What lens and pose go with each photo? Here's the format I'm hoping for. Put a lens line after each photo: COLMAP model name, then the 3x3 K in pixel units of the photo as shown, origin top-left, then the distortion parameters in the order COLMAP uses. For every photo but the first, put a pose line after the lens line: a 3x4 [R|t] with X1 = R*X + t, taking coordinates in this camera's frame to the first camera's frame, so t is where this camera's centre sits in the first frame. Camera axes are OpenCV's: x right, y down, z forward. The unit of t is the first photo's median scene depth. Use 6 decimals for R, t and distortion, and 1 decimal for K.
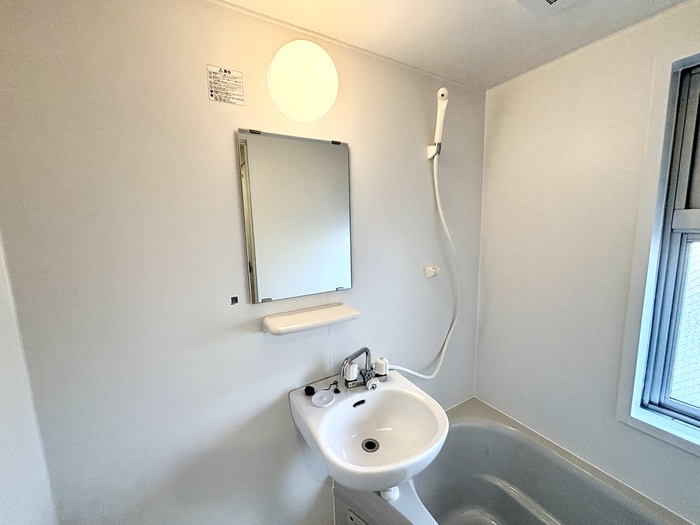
lens RADIAL K [[281.3, 0, 348.4], [0, 281.3, 262.9], [0, 0, 1]] dist [-0.001686, -0.000296]
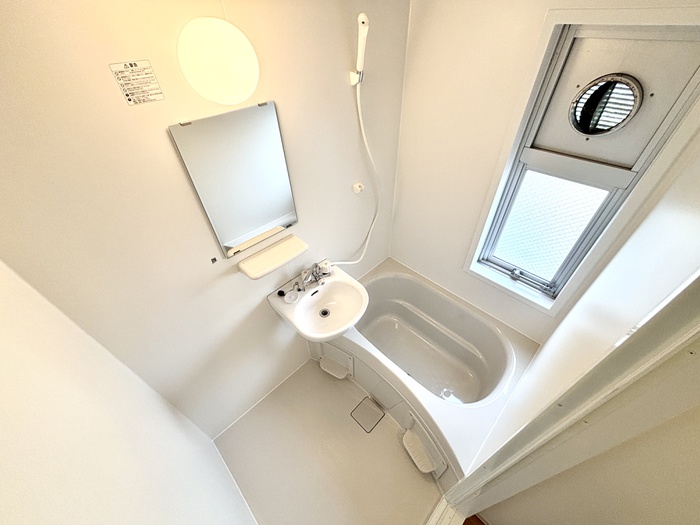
lens RADIAL K [[281.3, 0, 348.4], [0, 281.3, 262.9], [0, 0, 1]] dist [-0.001686, -0.000296]
pose [[0.969058, -0.176138, 0.172921, -0.019054], [0.047559, 0.820673, 0.569415, -0.487959], [-0.242207, -0.543572, 0.803657, -0.191325]]
